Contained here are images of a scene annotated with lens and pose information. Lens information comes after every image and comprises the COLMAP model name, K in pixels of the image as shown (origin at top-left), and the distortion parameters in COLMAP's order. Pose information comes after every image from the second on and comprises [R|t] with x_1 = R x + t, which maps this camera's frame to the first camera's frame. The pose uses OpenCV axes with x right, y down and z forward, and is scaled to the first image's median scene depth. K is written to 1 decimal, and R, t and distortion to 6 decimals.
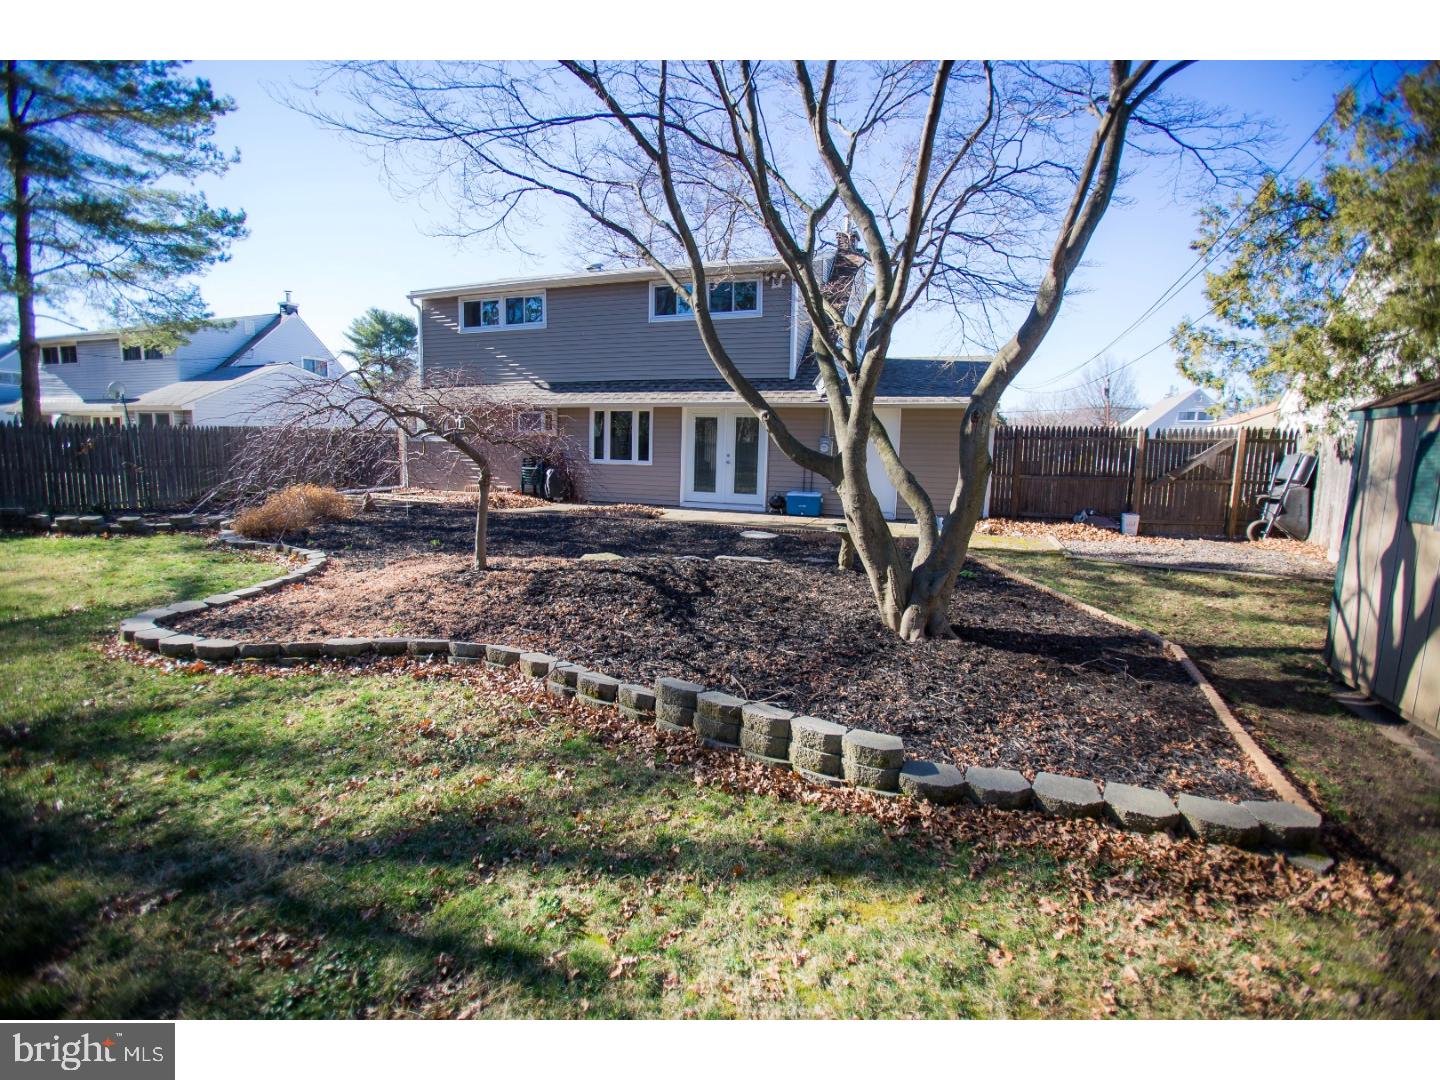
lens RADIAL K [[677.1, 0, 733.4], [0, 677.1, 534.7], [0, 0, 1]] dist [-0.054251, 0.023983]
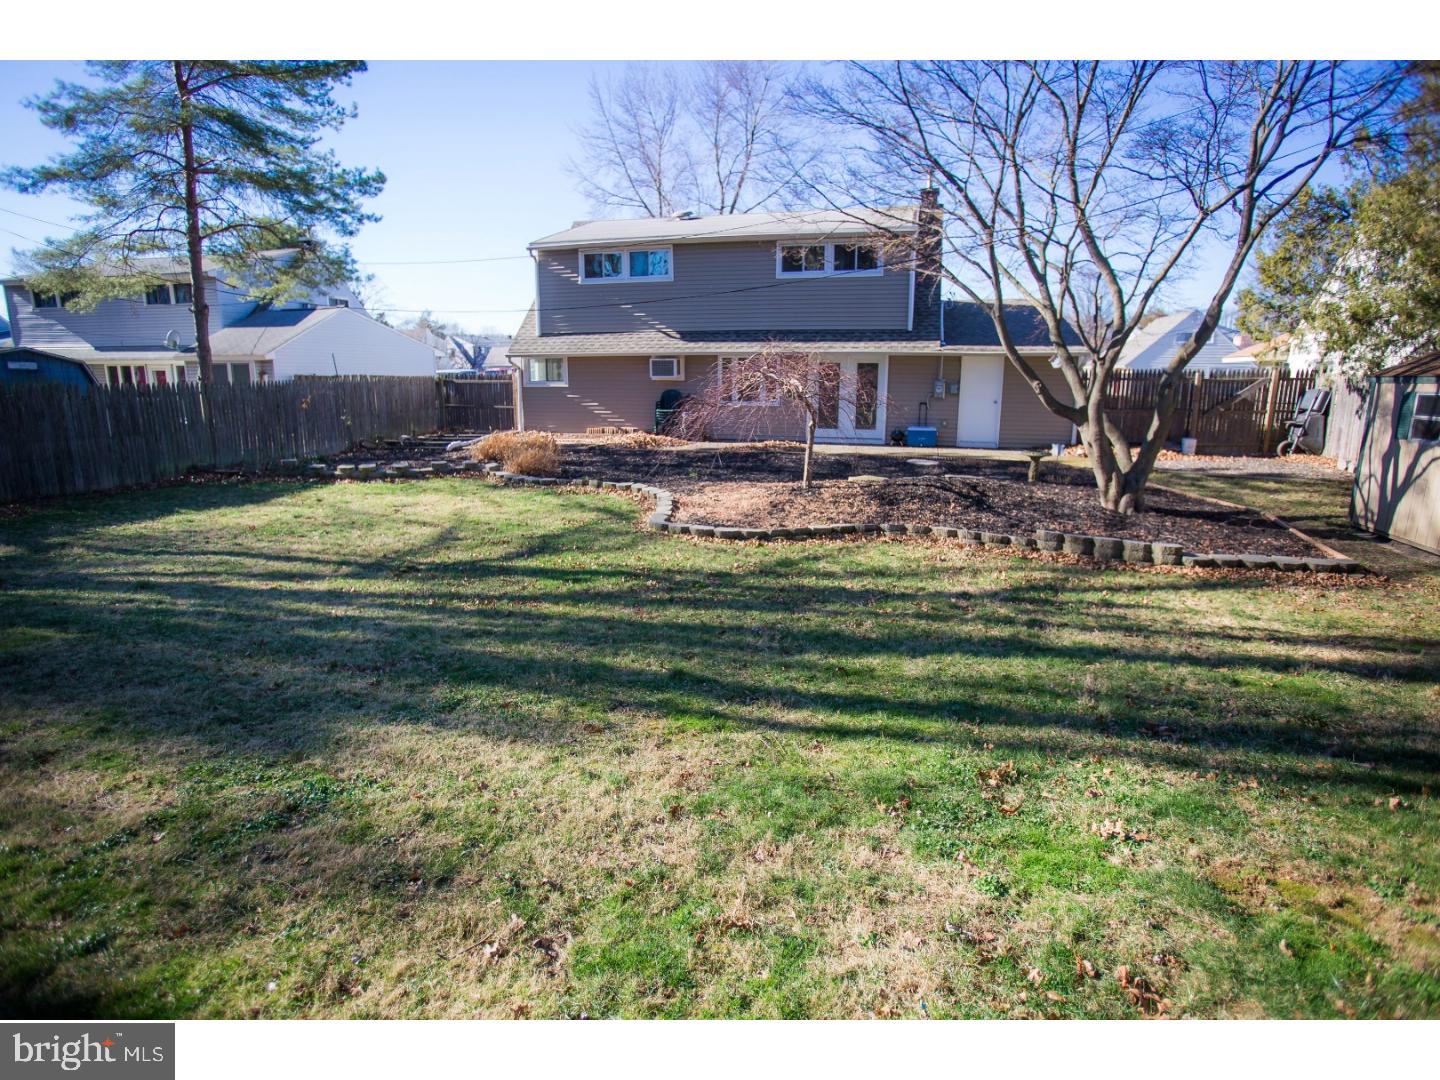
lens RADIAL K [[793.3, 0, 720.0], [0, 793.3, 540.0], [0, 0, 1]] dist [-0.064249, 0.039343]
pose [[0.995382, -0.039426, 0.087520, -0.453961], [0.032085, 0.995969, 0.083759, 0.009331], [-0.090470, -0.080564, 0.992635, -0.429406]]
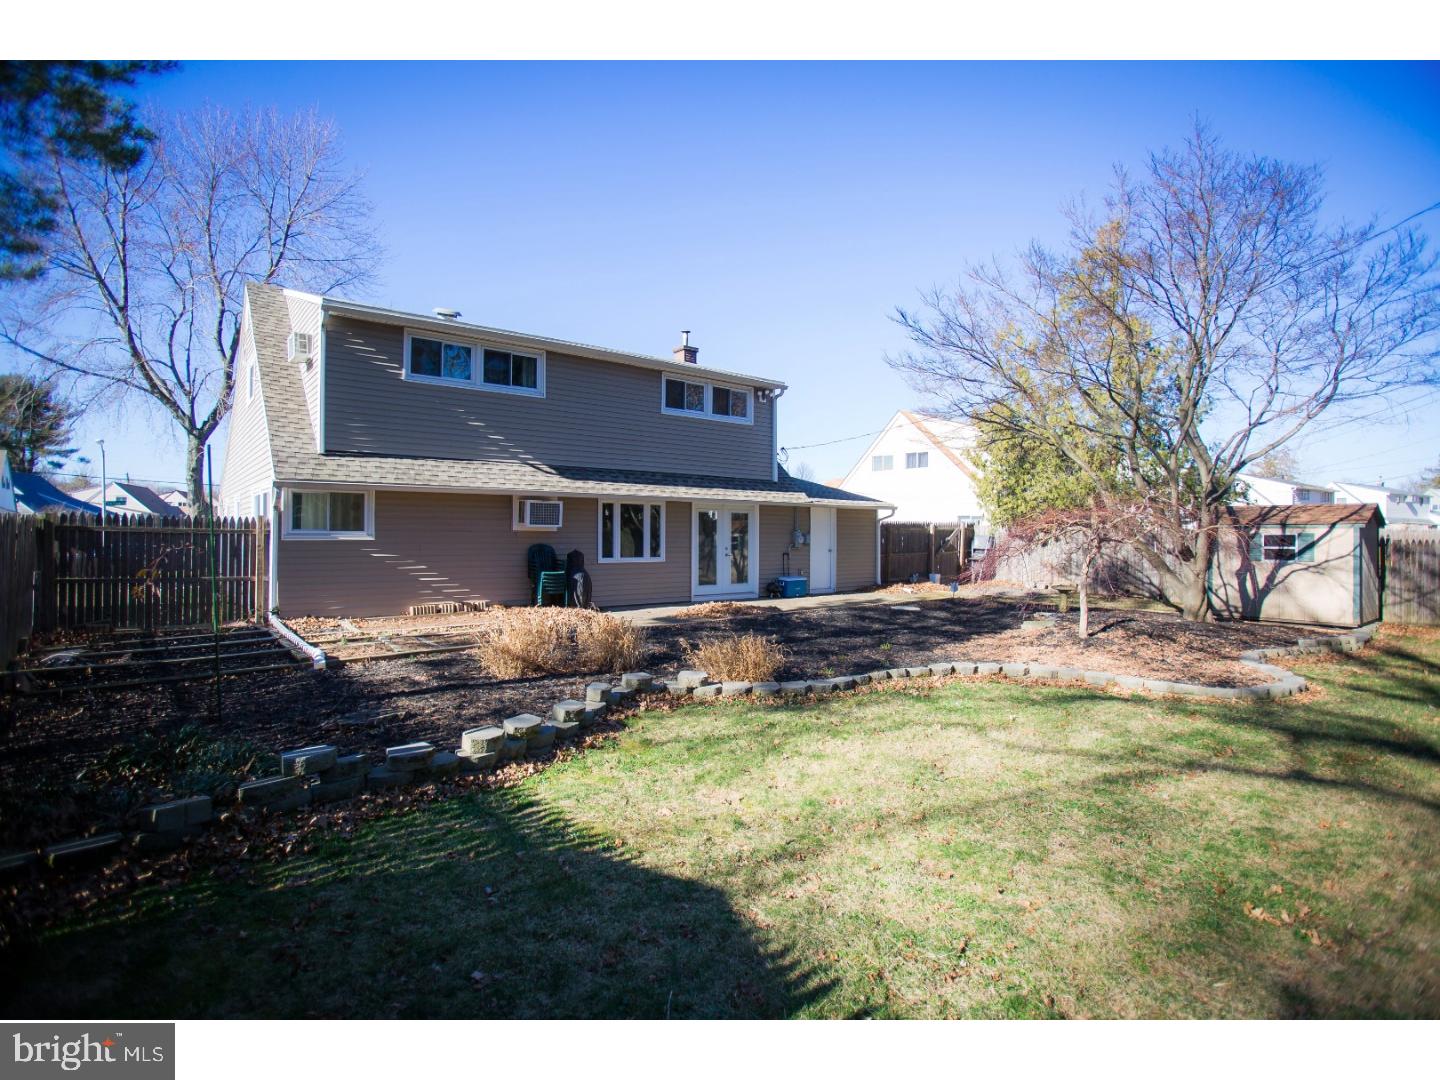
lens RADIAL K [[750.9, 0, 720.0], [0, 750.9, 540.0], [0, 0, 1]] dist [-0.049692, -0.000015]
pose [[0.497441, -0.025377, 0.867127, -1.306488], [0.116491, 0.992473, -0.037782, -0.110481], [-0.859641, 0.119807, 0.496653, 0.541060]]
